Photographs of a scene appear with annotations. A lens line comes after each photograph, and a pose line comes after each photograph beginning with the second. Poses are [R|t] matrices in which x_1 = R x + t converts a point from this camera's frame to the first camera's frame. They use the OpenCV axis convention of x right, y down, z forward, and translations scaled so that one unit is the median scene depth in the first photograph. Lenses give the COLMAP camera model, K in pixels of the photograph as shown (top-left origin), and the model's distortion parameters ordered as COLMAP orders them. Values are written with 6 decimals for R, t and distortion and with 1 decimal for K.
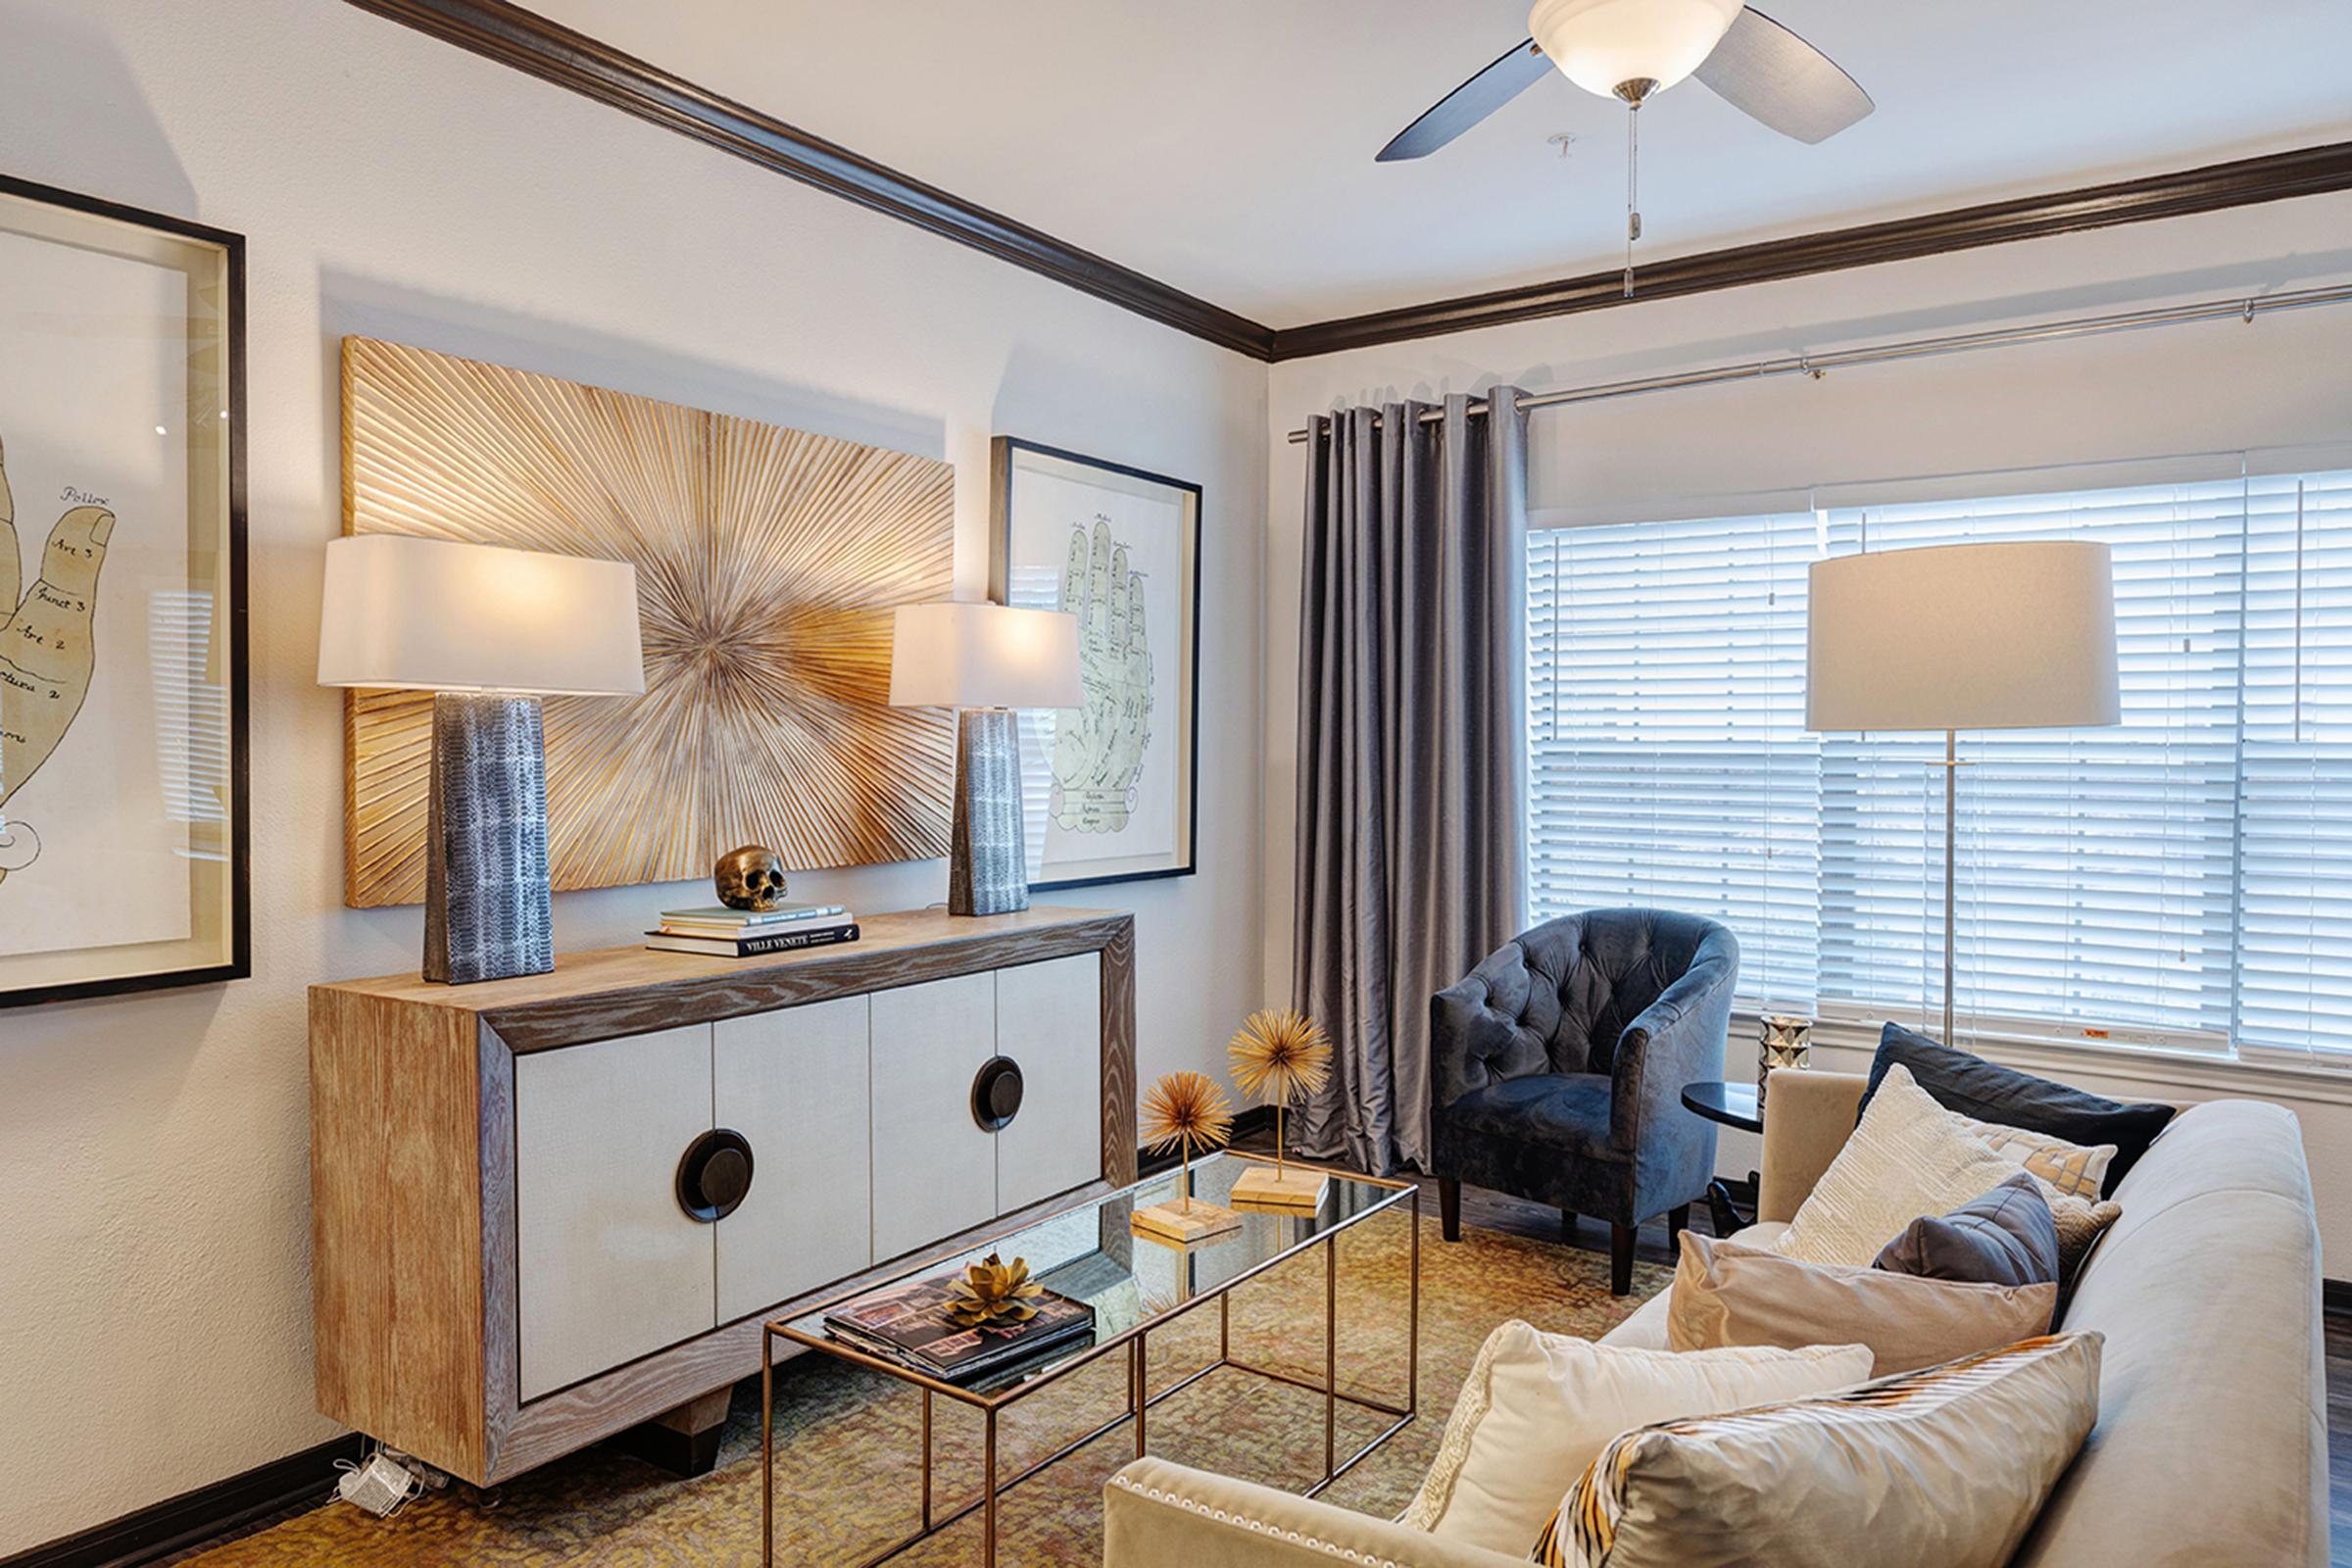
lens RADIAL K [[1516.2, 0, 1171.7], [0, 1516.2, 775.1], [0, 0, 1]] dist [-0.003621, -0.001058]
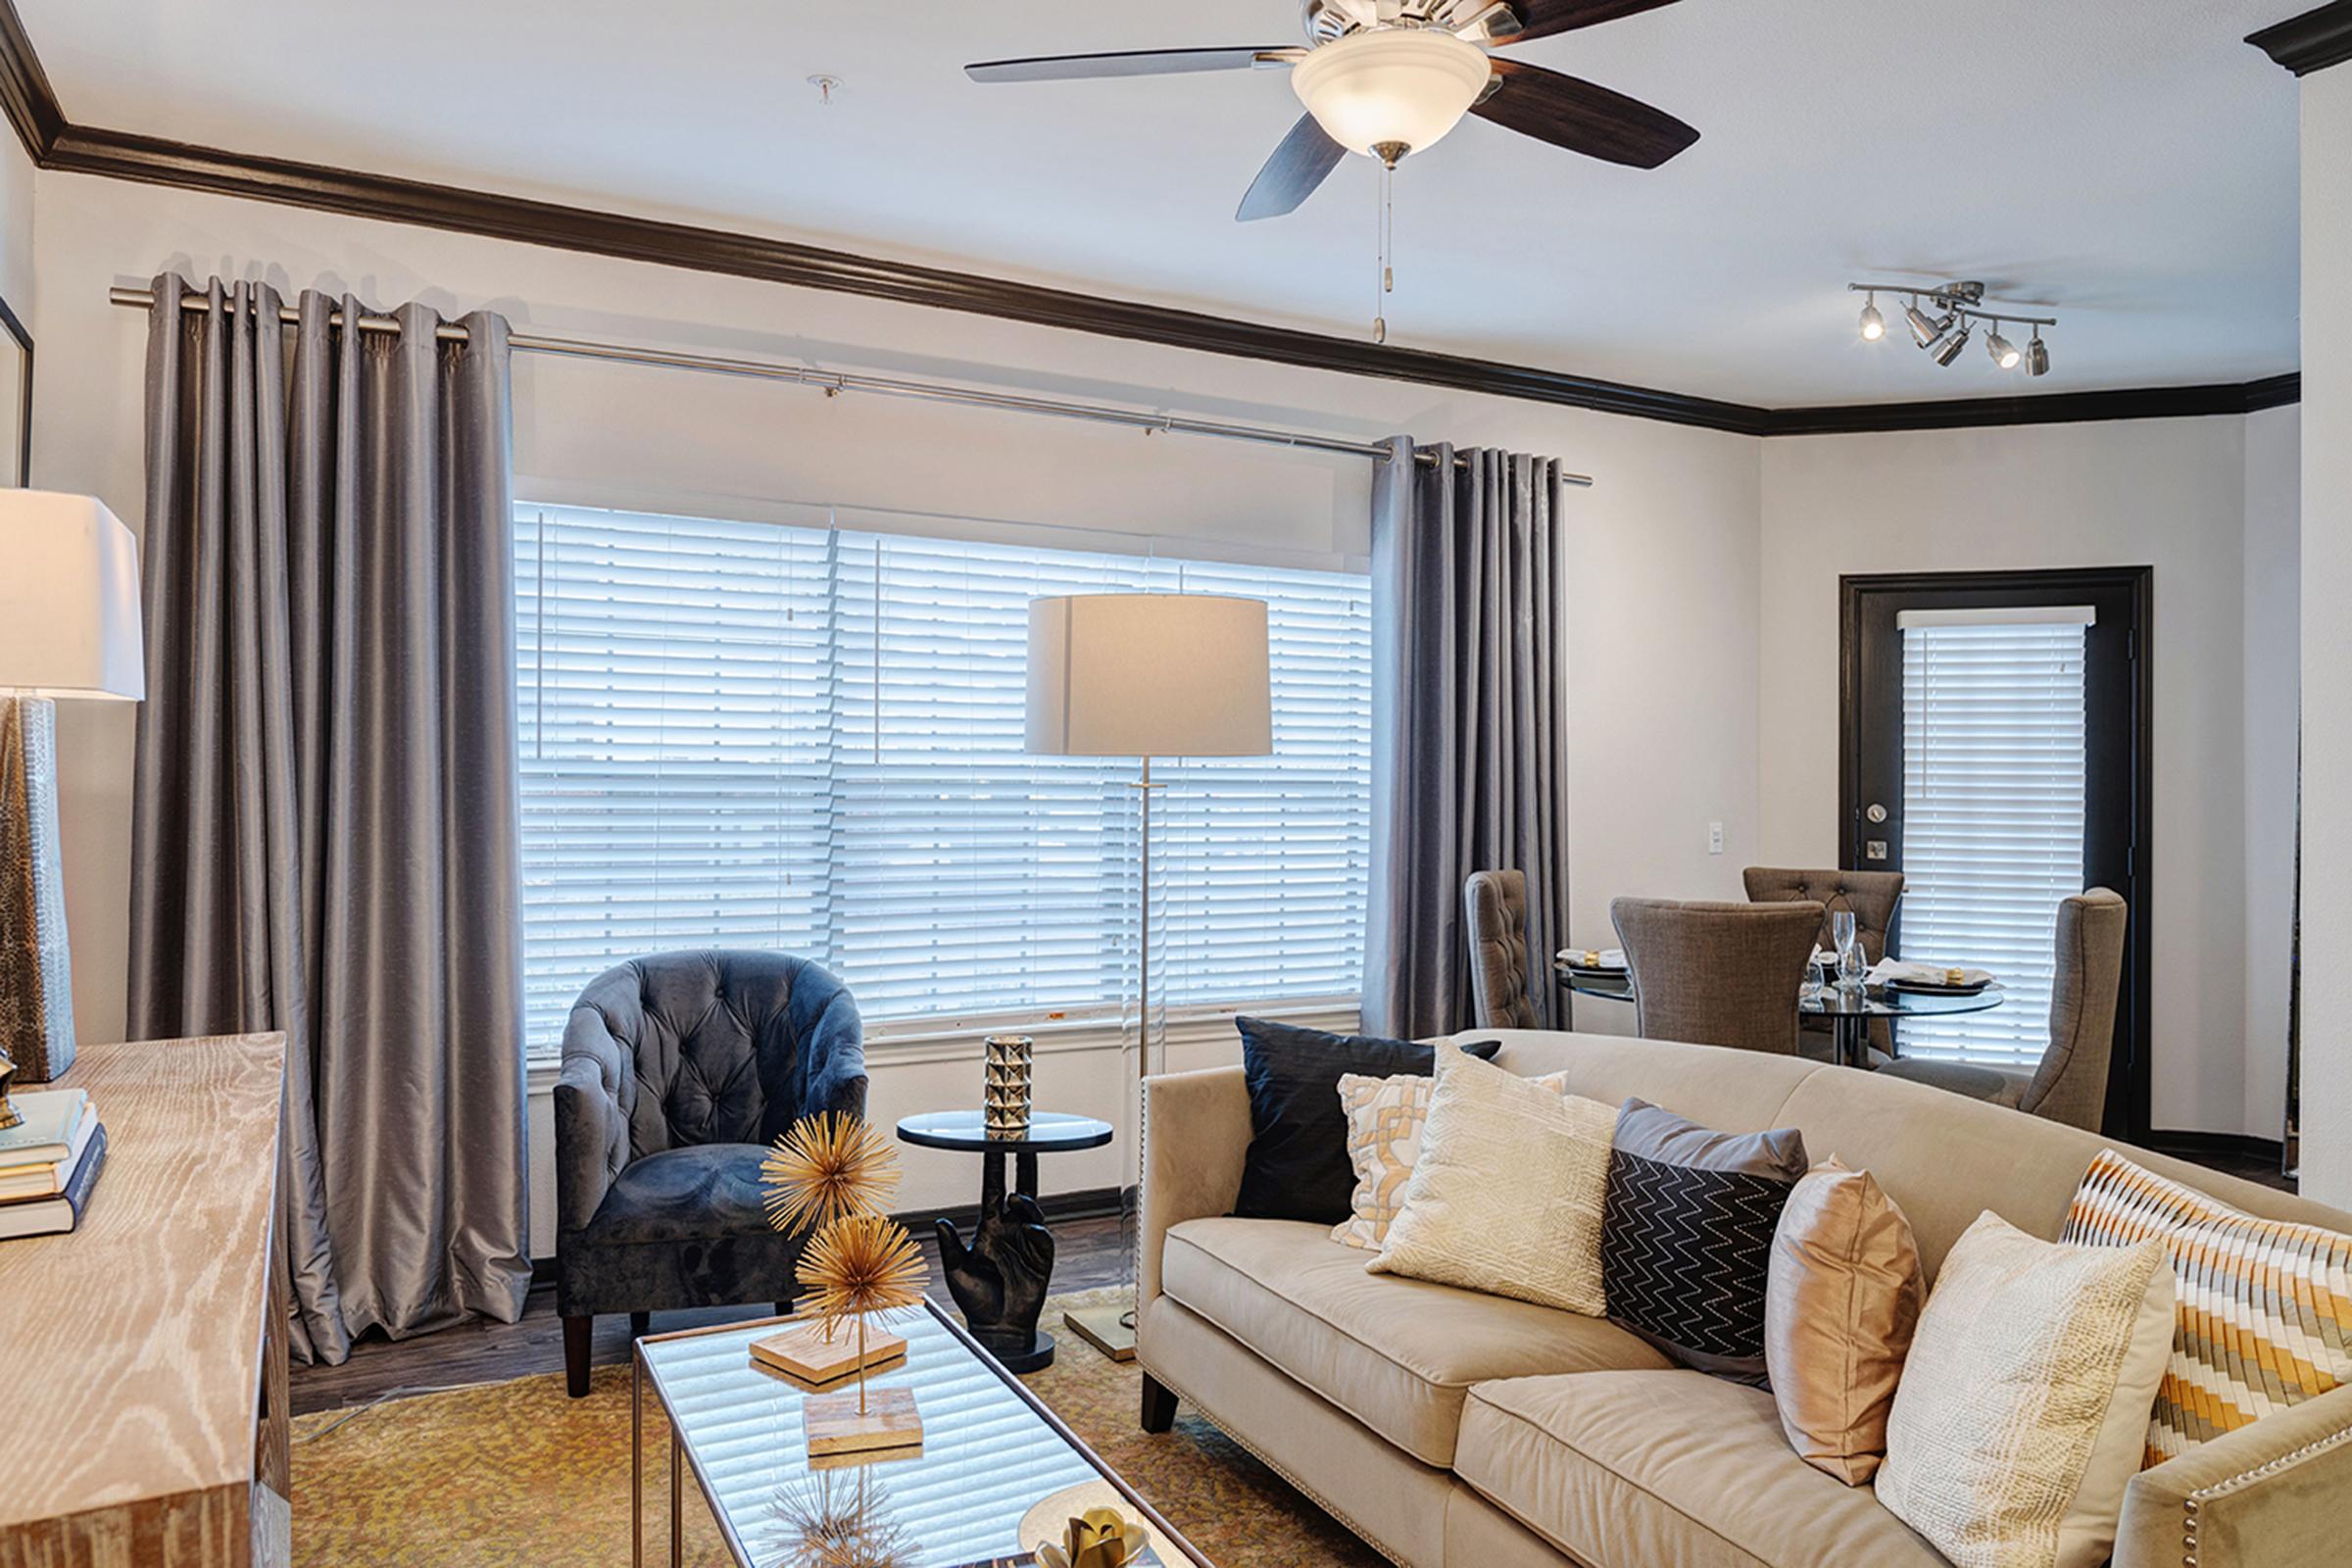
lens RADIAL K [[1564.3, 0, 1177.3], [0, 1564.3, 774.3], [0, 0, 1]] dist [-0.002585, -0.002042]
pose [[0.445724, -0.000192, 0.895170, -0.503578], [0.010266, 0.999935, -0.004897, -0.009939], [-0.895111, 0.011373, 0.445697, 0.446537]]
